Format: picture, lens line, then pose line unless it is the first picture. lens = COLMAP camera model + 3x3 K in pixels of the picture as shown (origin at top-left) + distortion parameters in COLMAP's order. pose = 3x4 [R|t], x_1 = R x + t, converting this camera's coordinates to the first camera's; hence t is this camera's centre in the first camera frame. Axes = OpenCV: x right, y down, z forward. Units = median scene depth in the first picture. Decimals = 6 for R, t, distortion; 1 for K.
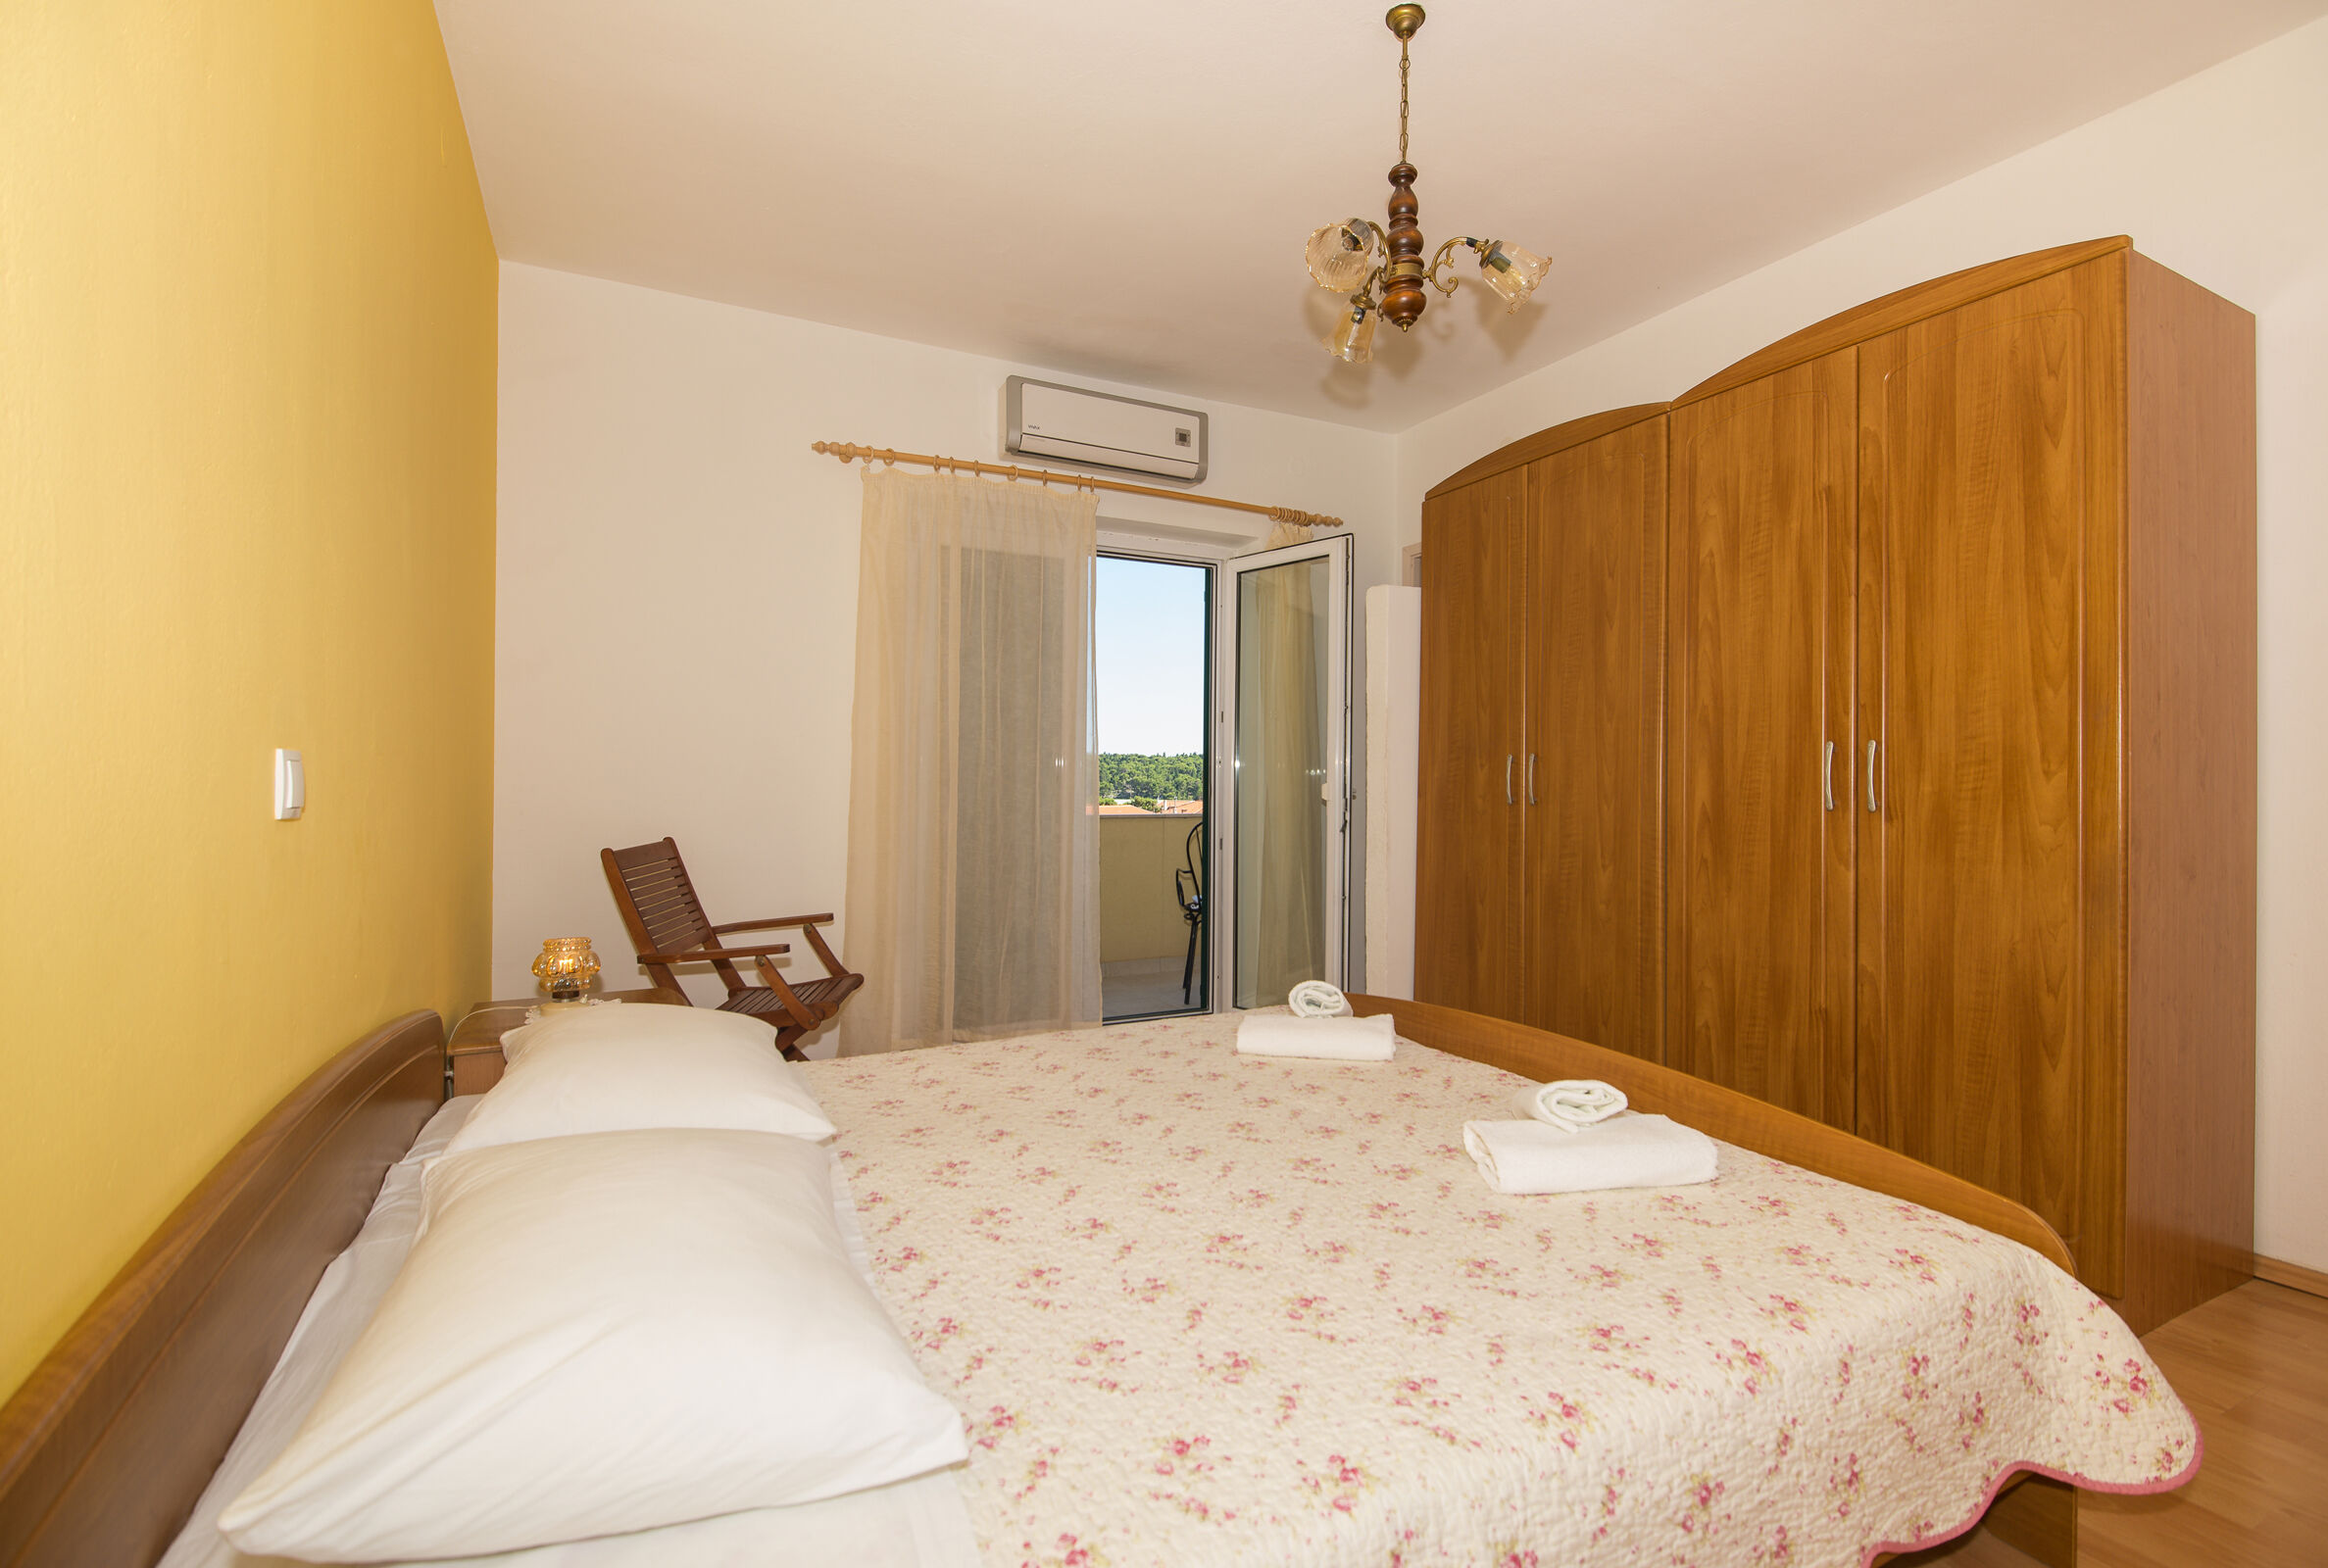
lens RADIAL K [[1062.5, 0, 1188.7], [0, 1062.5, 784.8], [0, 0, 1]] dist [0.030193, -0.035526]
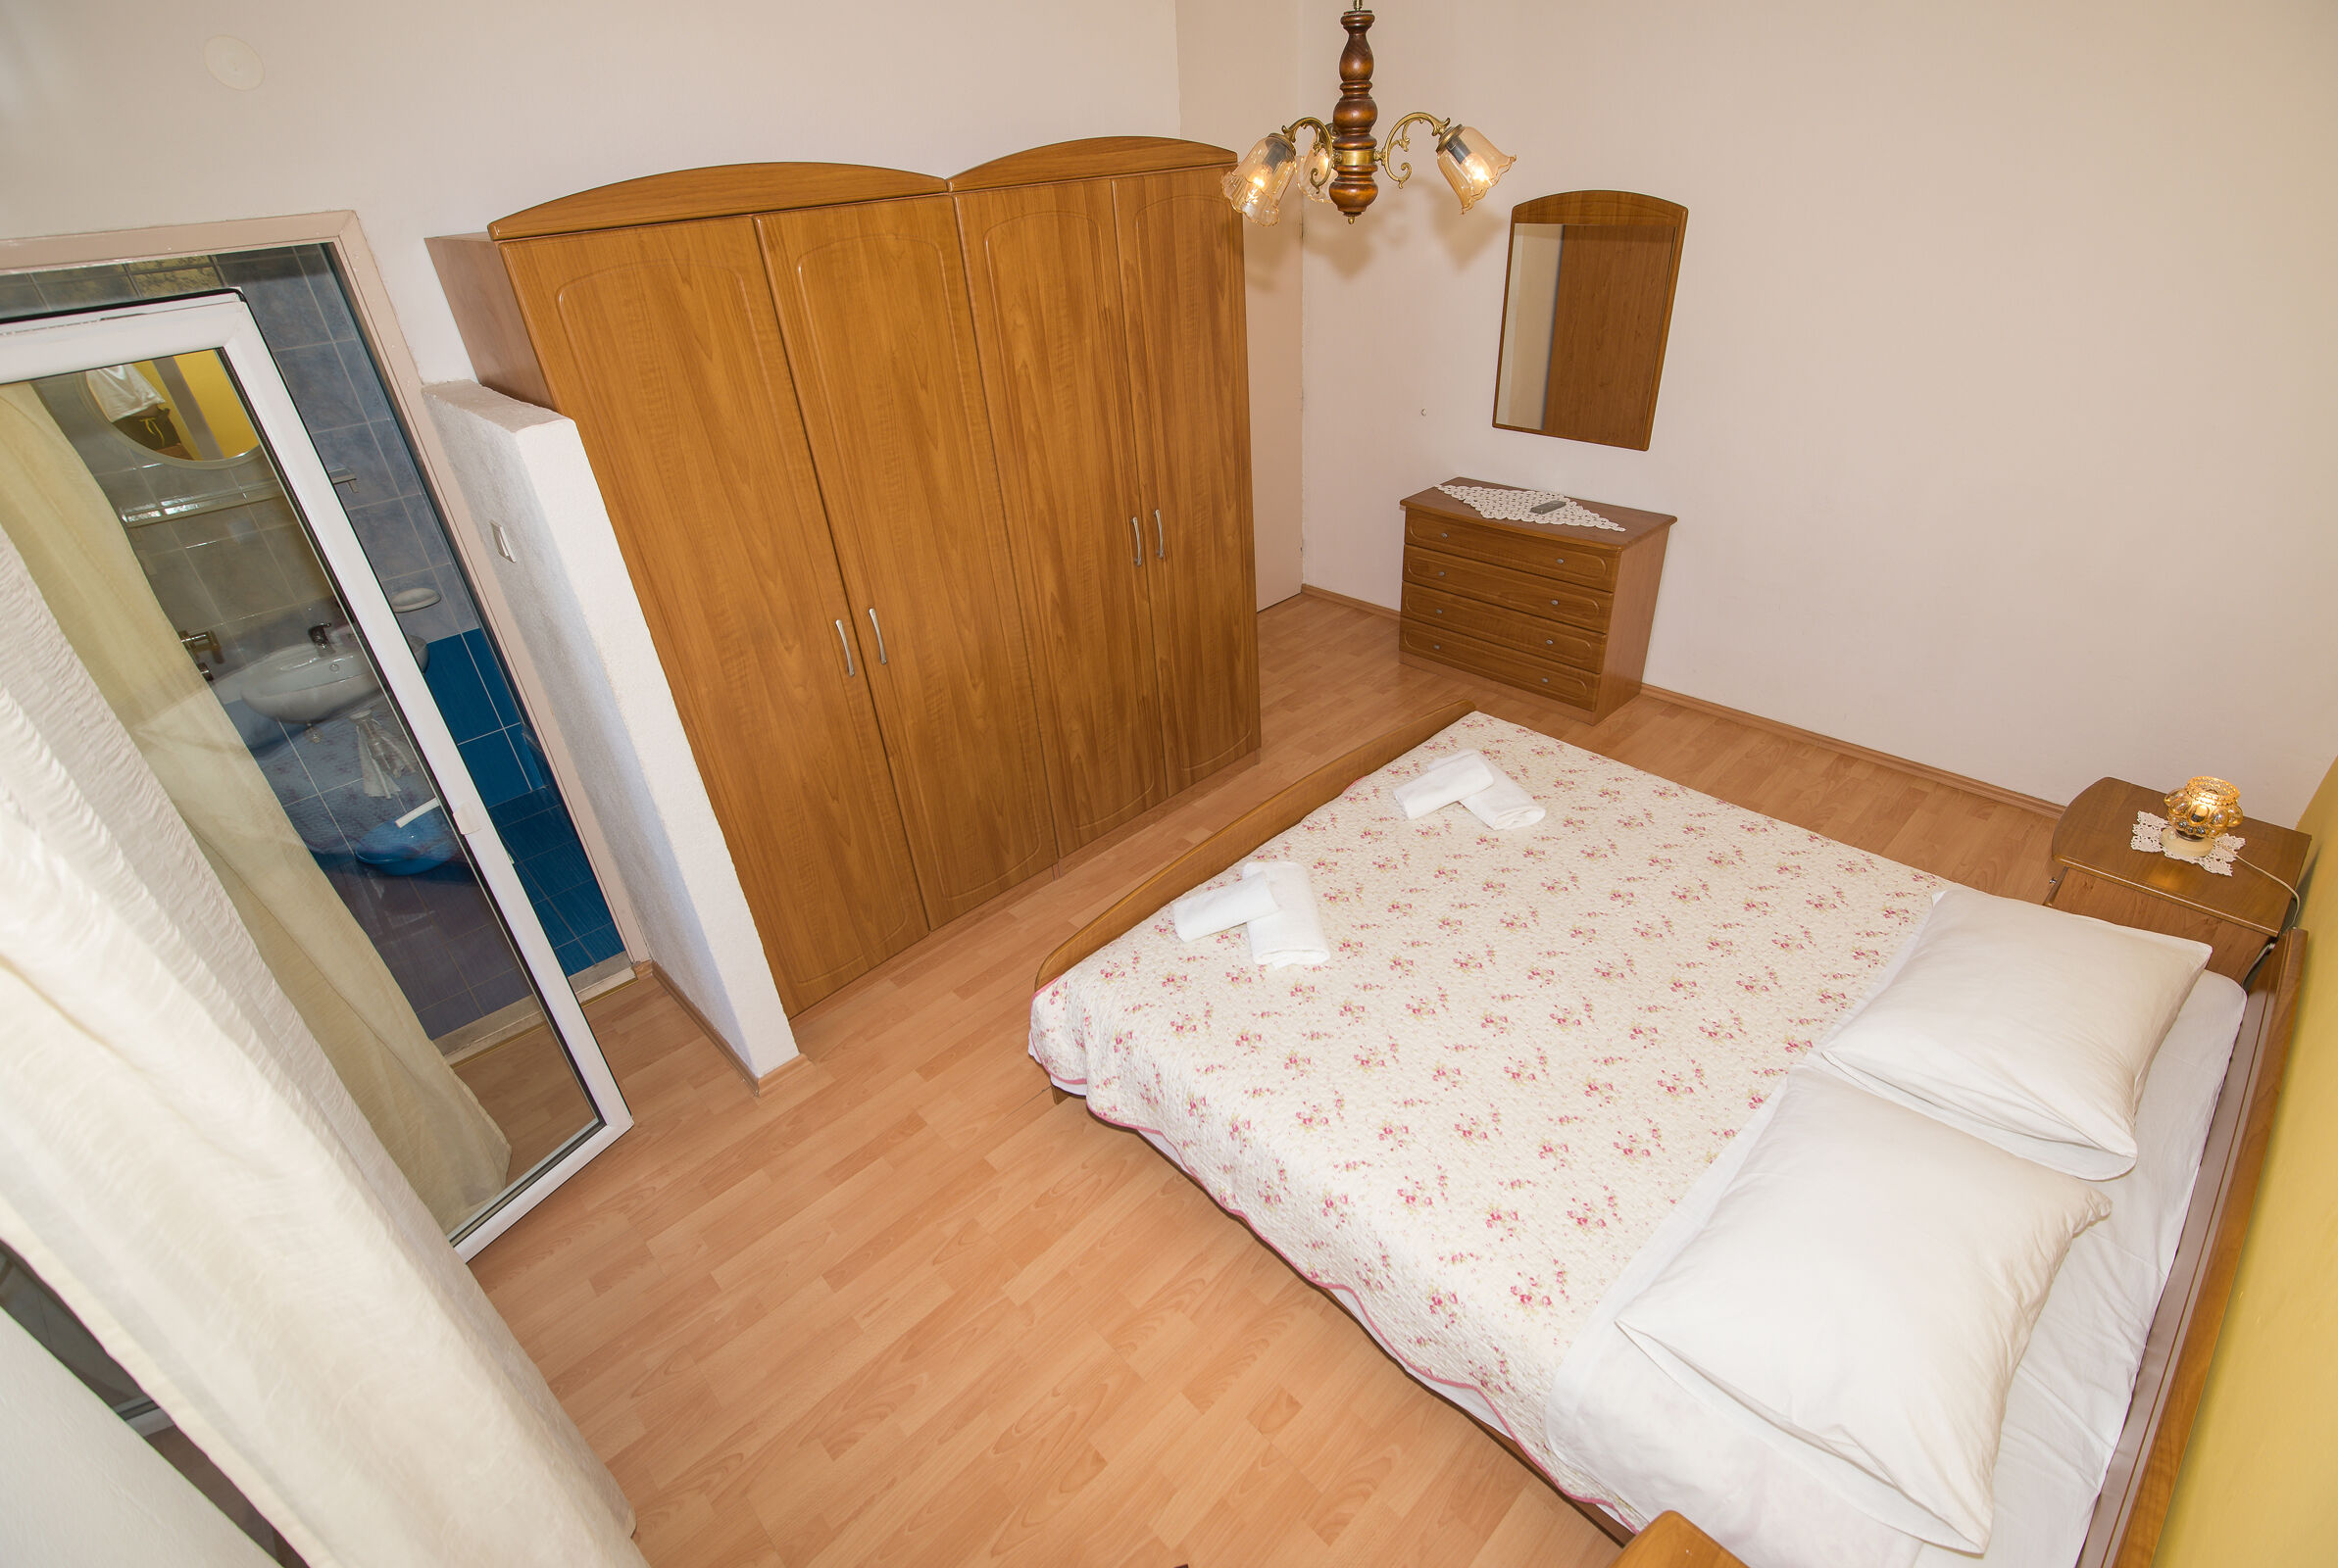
lens RADIAL K [[1067.1, 0, 1193.8], [0, 1067.1, 784.9], [0, 0, 1]] dist [0.030193, -0.035526]
pose [[-0.287392, -0.493160, 0.821096, -0.645735], [0.052369, 0.847889, 0.527582, -0.431175], [-0.956380, 0.194622, -0.217850, 1.205777]]
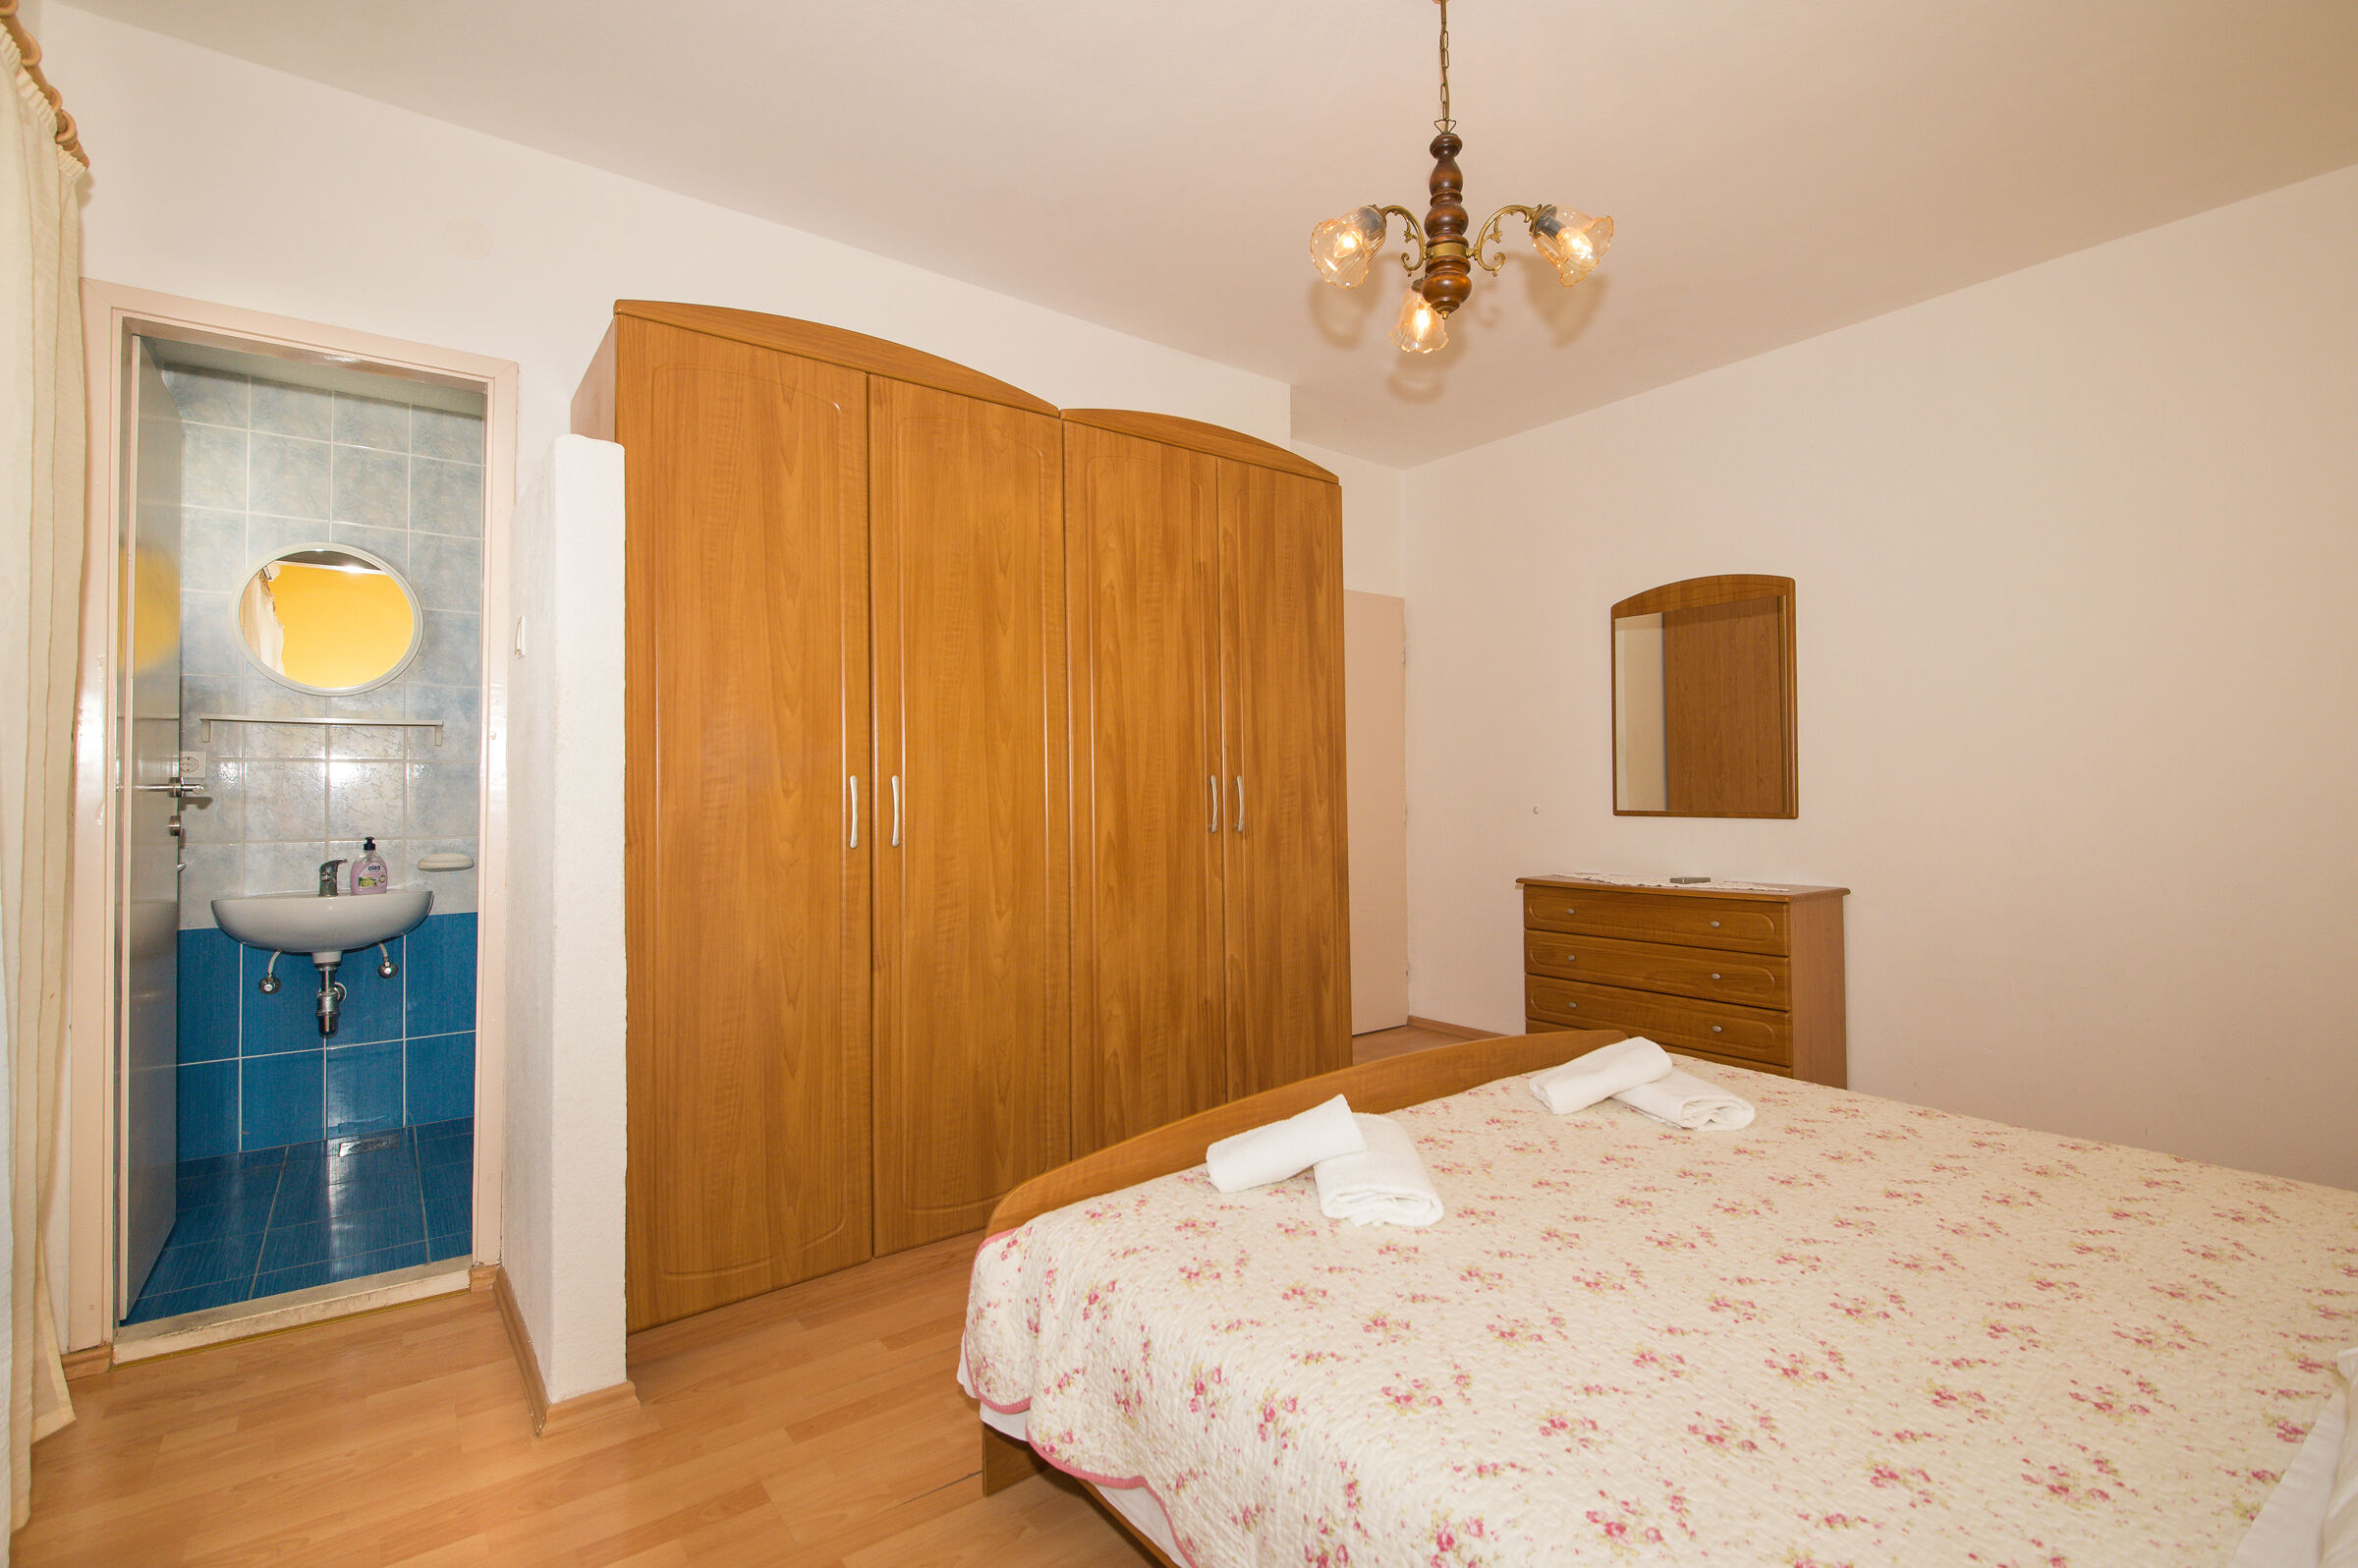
lens RADIAL K [[1074.7, 0, 1198.4], [0, 1074.7, 769.6], [0, 0, 1]] dist [0.024544, -0.030211]
pose [[-0.180859, 0.016982, 0.983362, -0.552071], [0.003092, 0.999856, -0.016698, -0.025657], [-0.983504, 0.000021, -0.180885, 1.157453]]
